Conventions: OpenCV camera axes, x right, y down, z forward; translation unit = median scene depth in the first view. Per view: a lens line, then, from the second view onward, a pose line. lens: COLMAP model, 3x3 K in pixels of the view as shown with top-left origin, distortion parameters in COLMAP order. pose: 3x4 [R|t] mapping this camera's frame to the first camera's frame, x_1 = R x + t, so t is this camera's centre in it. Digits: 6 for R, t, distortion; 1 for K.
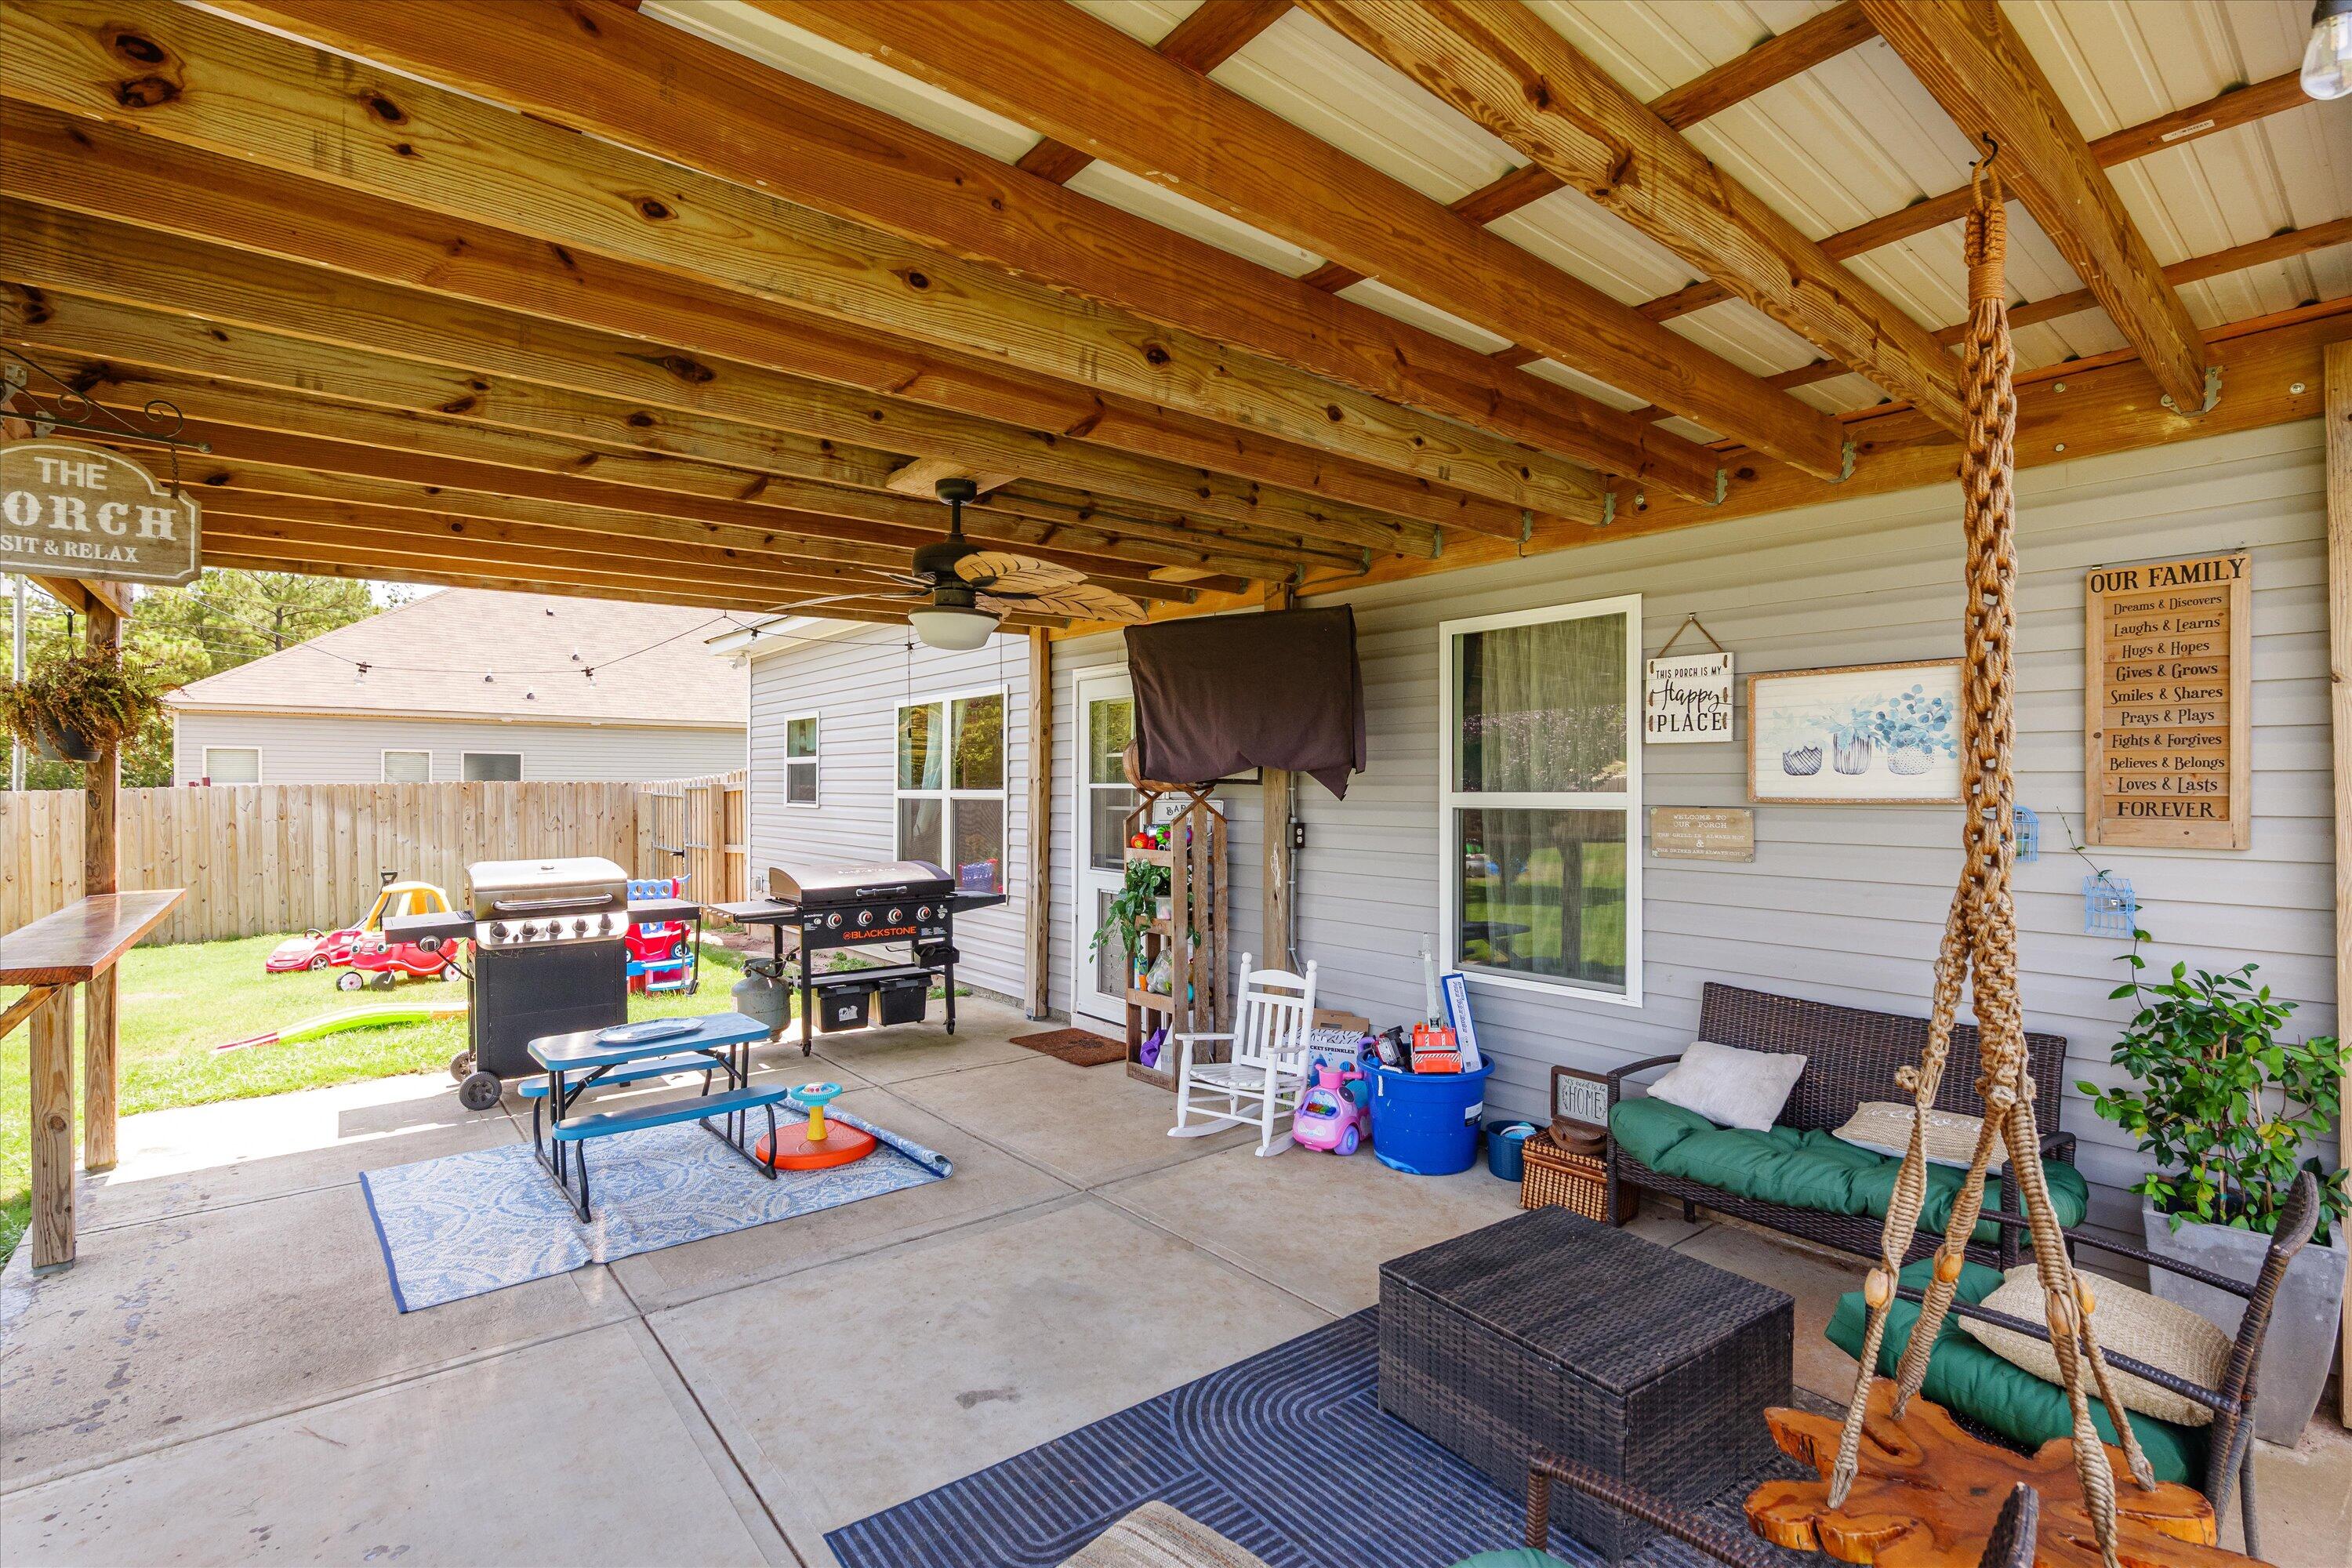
lens RADIAL K [[1091.8, 0, 1183.8], [0, 1091.8, 793.2], [0, 0, 1]] dist [-0.026430, 0.009021]
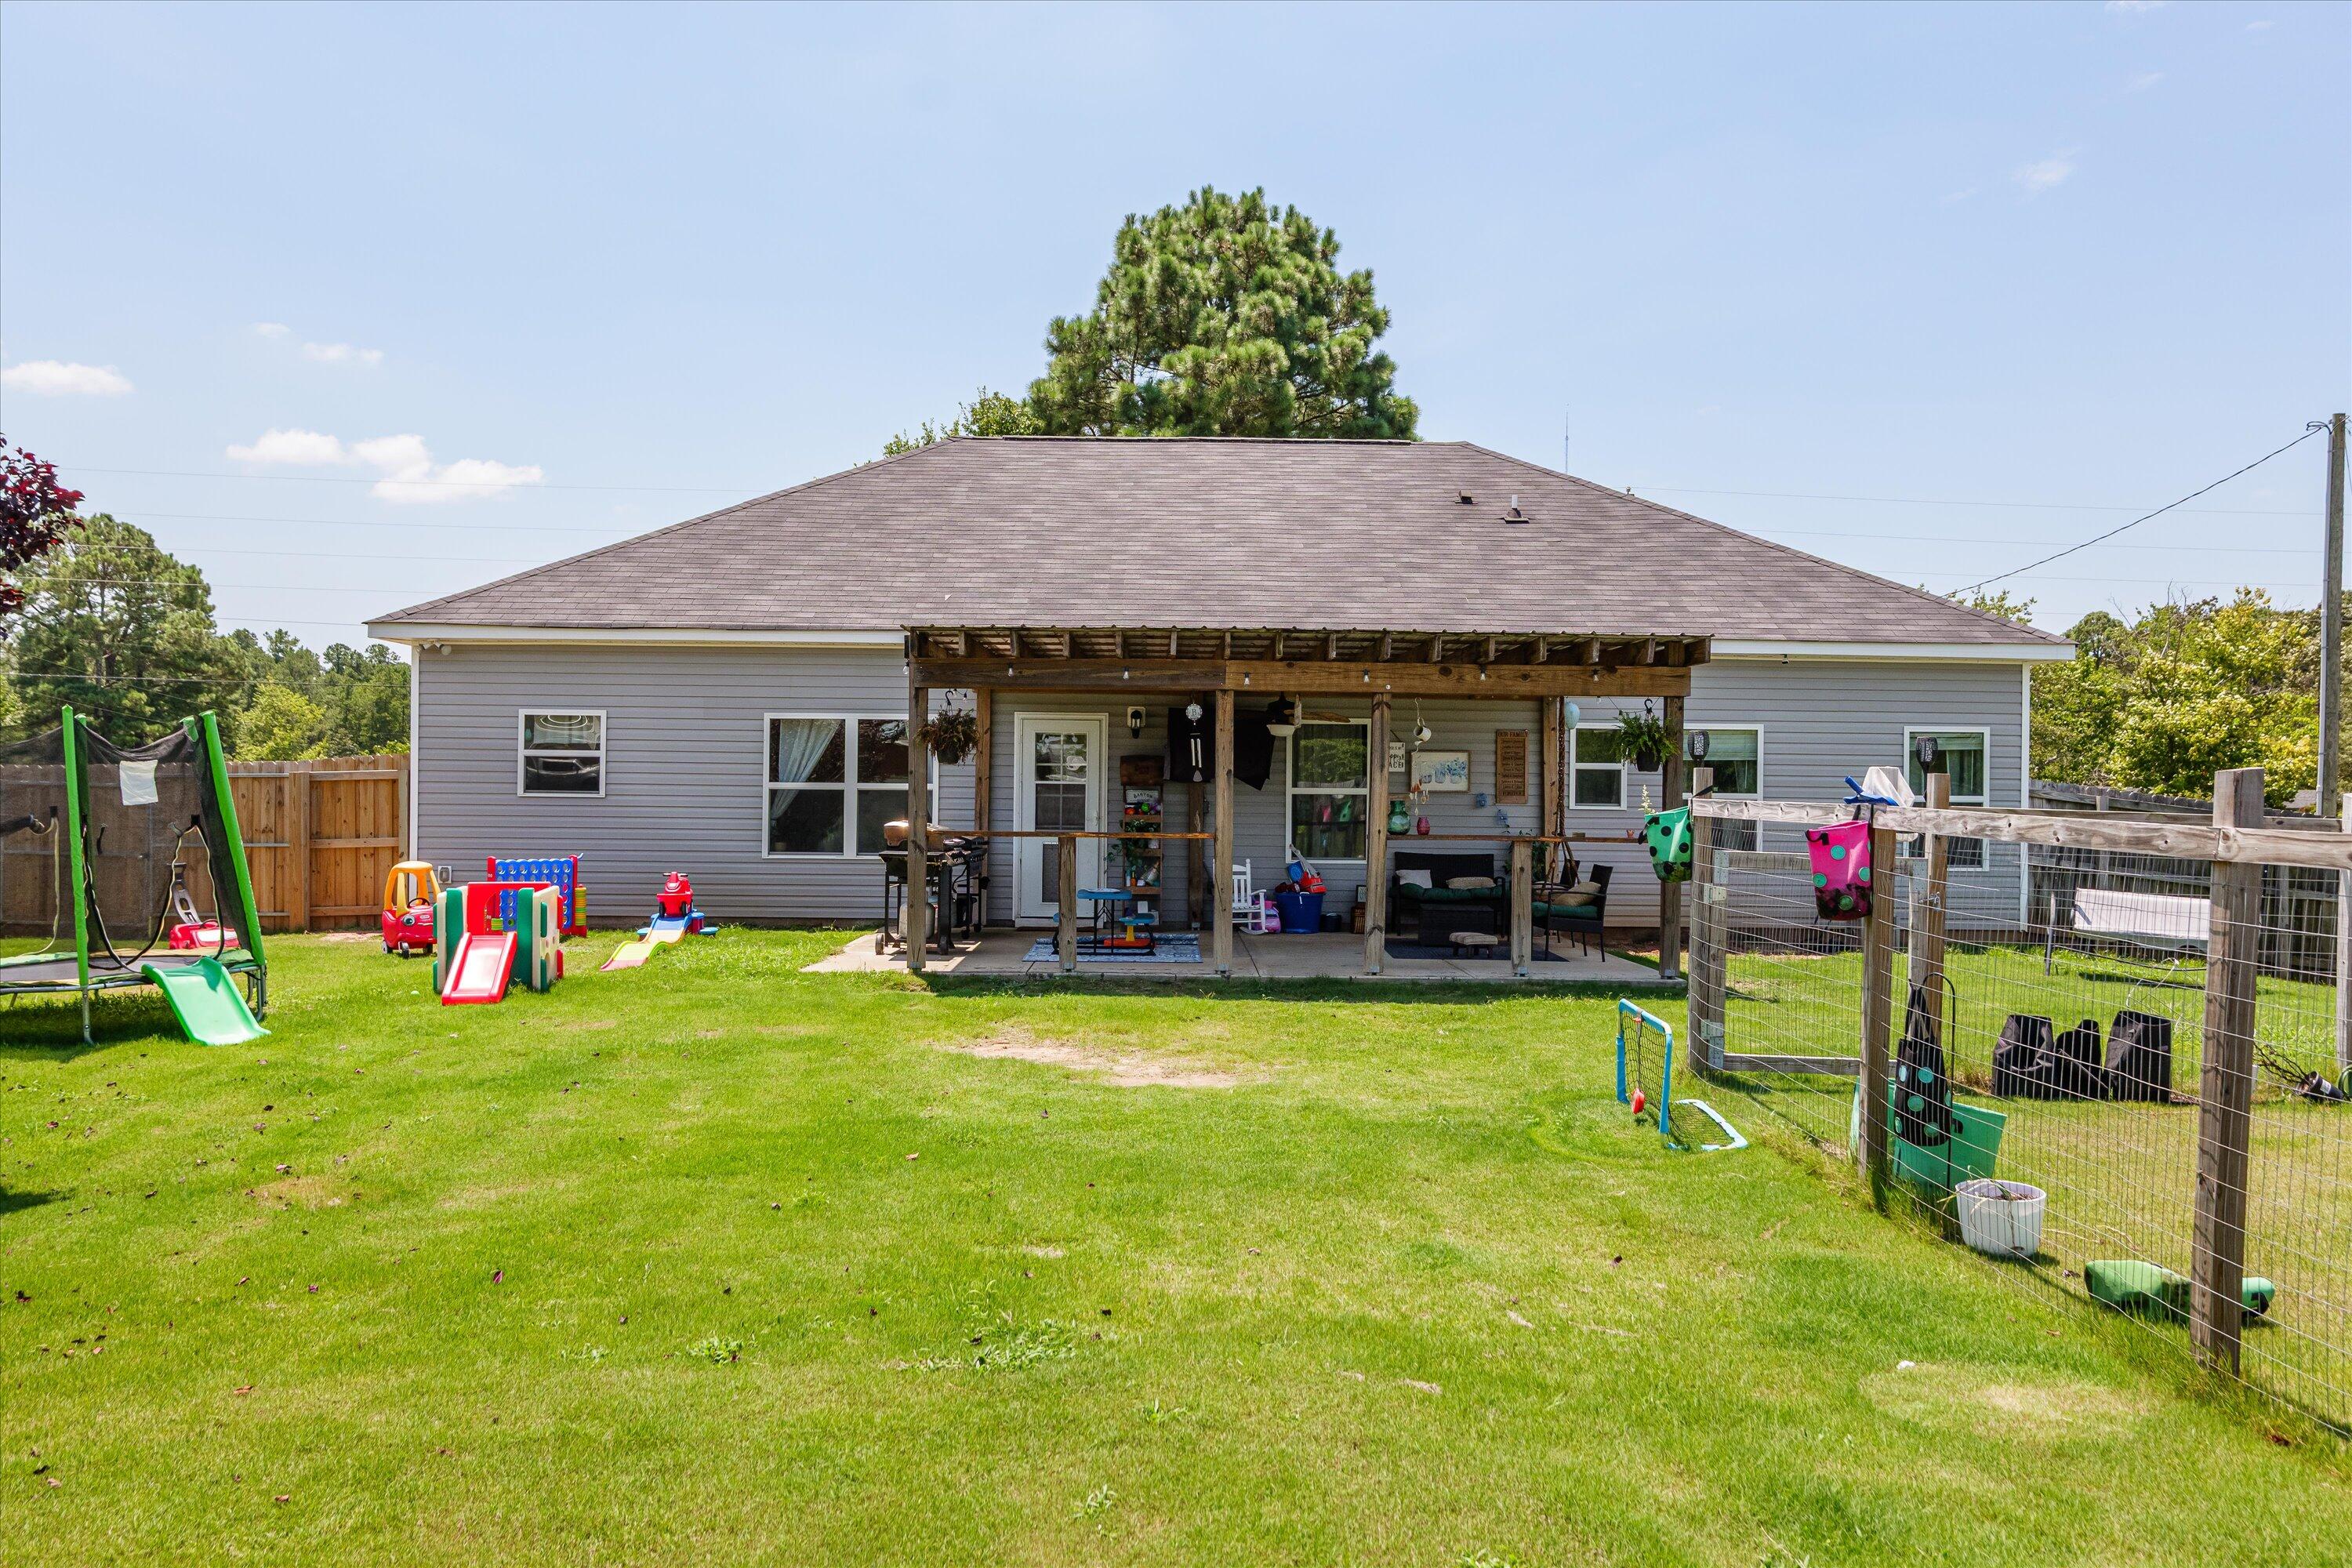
lens RADIAL K [[1749.3, 0, 1181.7], [0, 1749.3, 814.6], [0, 0, 1]] dist [0.014875, 0.000338]
pose [[0.624168, 0.000137, 0.781290, -2.922674], [-0.006088, 0.999970, 0.004689, 0.041930], [-0.781267, -0.007683, 0.624150, -1.241297]]
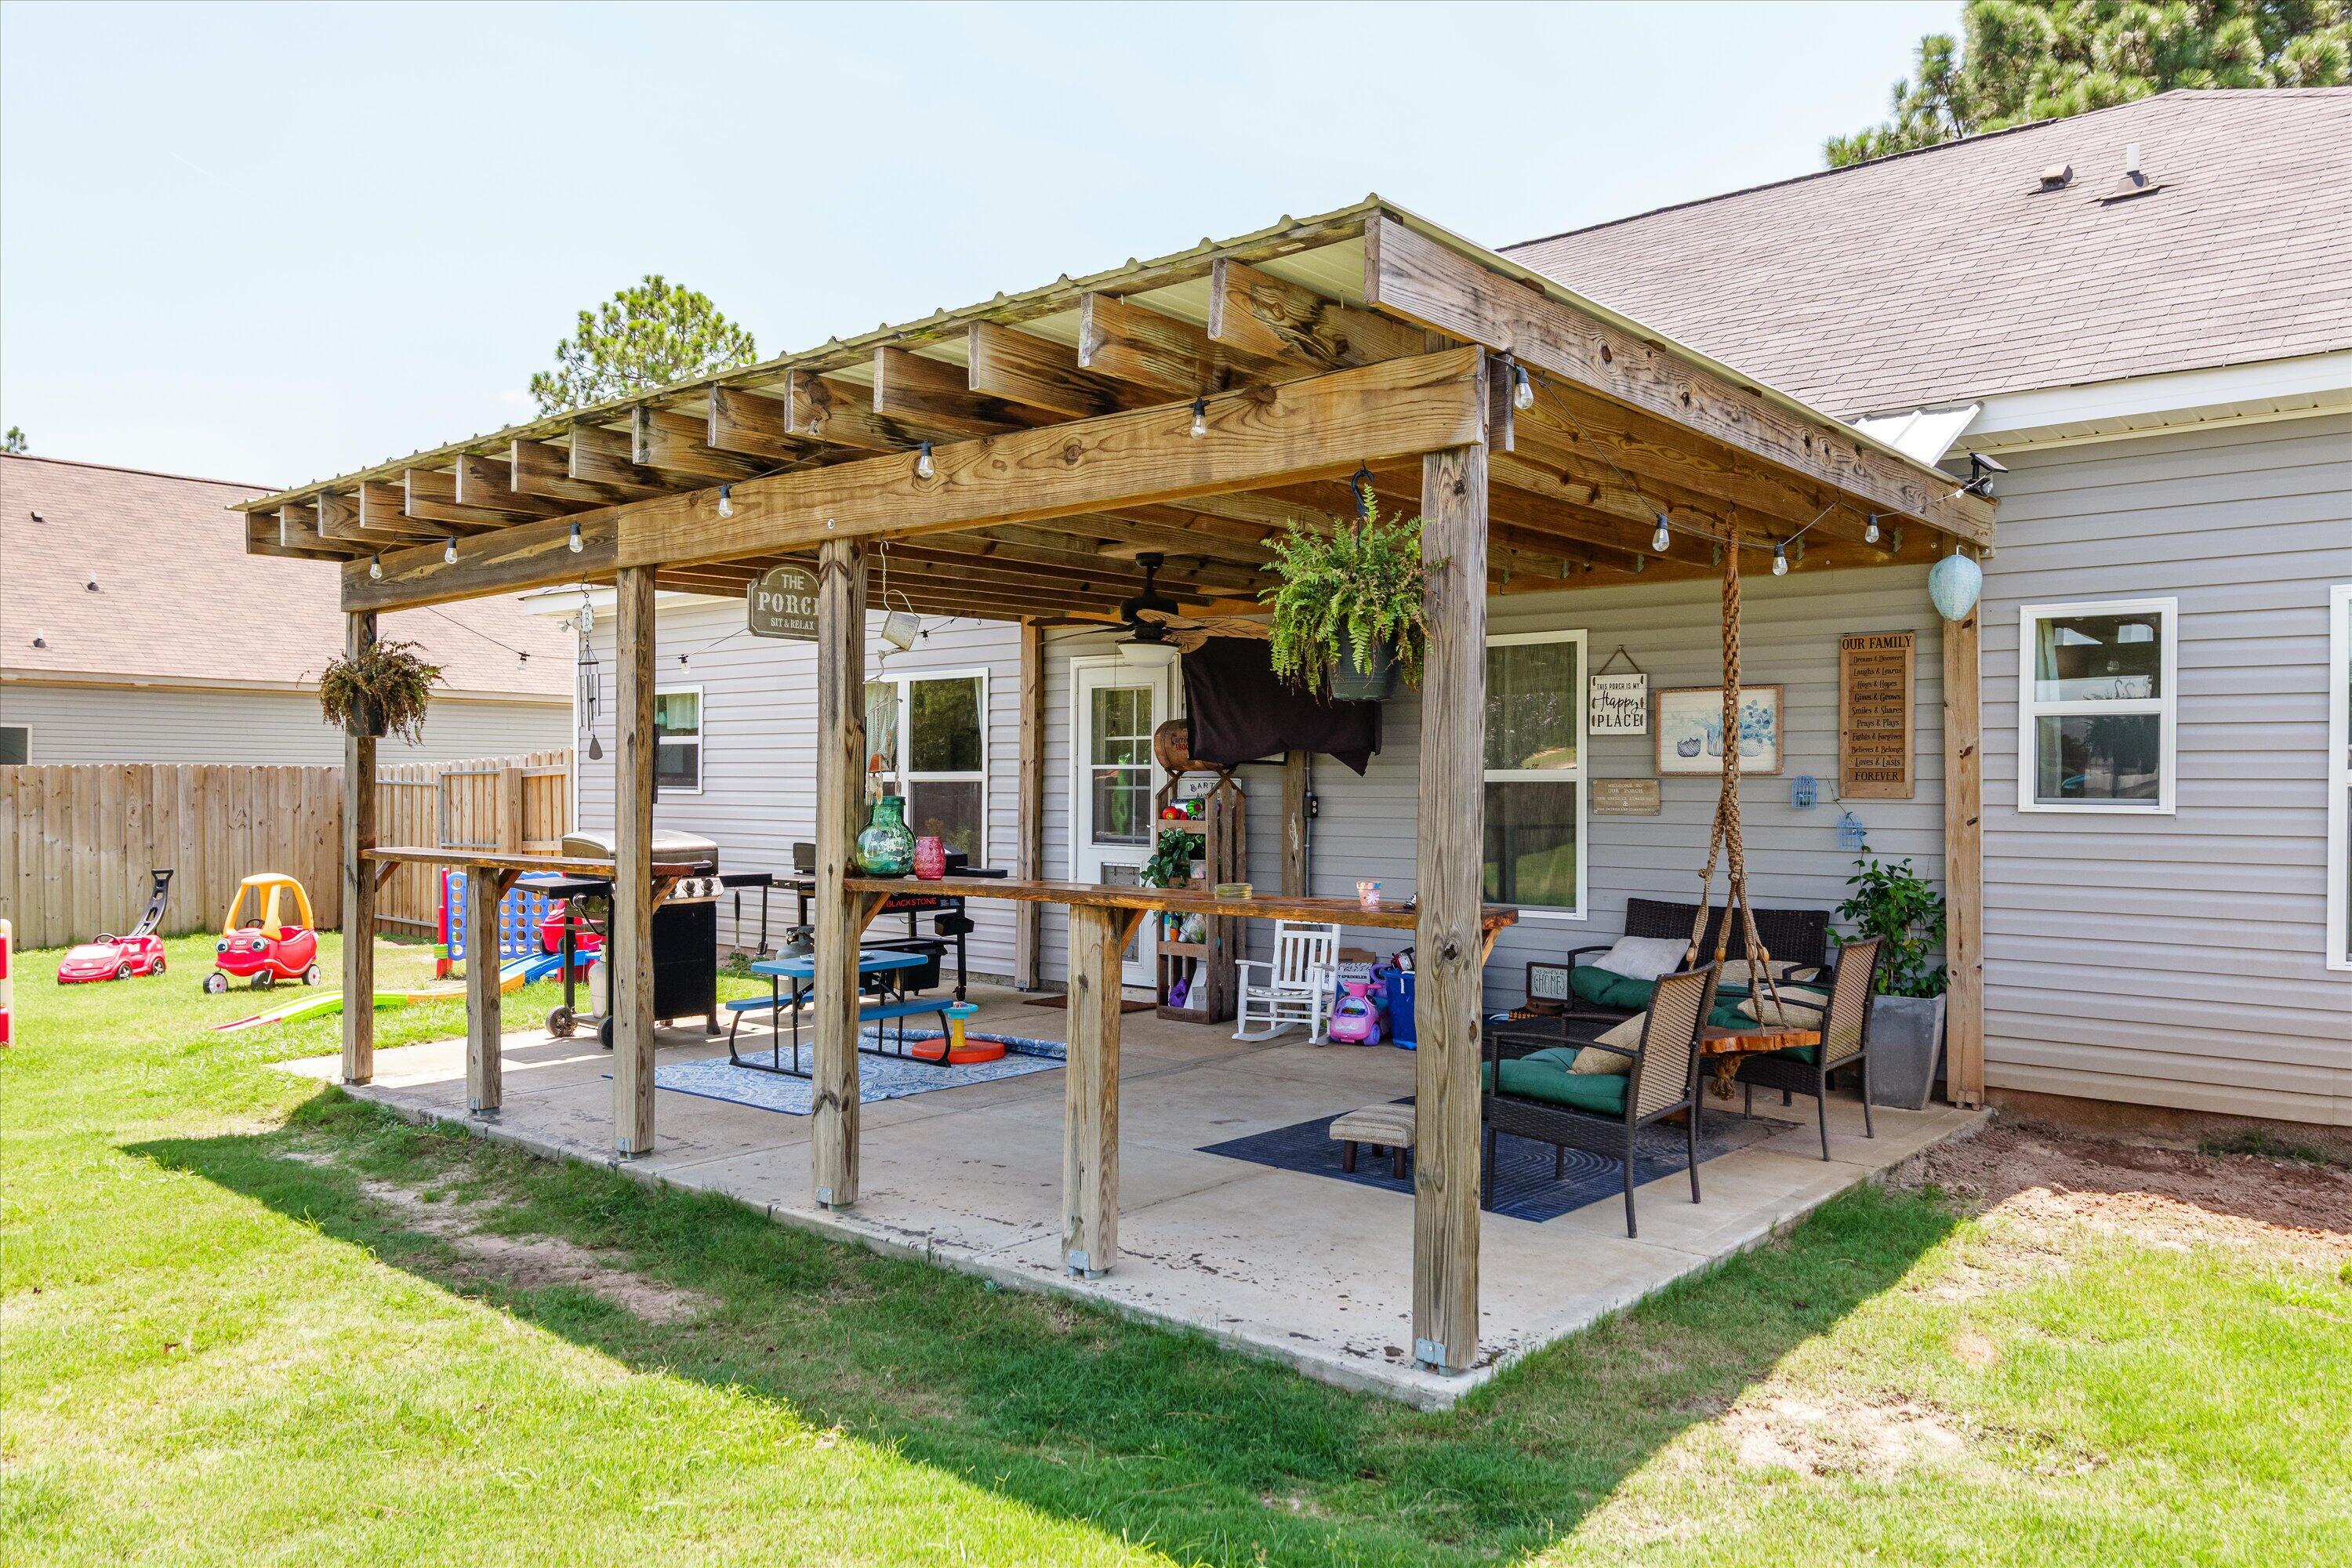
lens RADIAL K [[1656.4, 0, 1171.0], [0, 1656.4, 790.1], [0, 0, 1]] dist [-0.002149, 0.001517]
pose [[0.985083, 0.003016, 0.172053, -0.407680], [-0.002515, 0.999992, -0.003130, 0.029366], [-0.172061, 0.002651, 0.985083, -0.870721]]
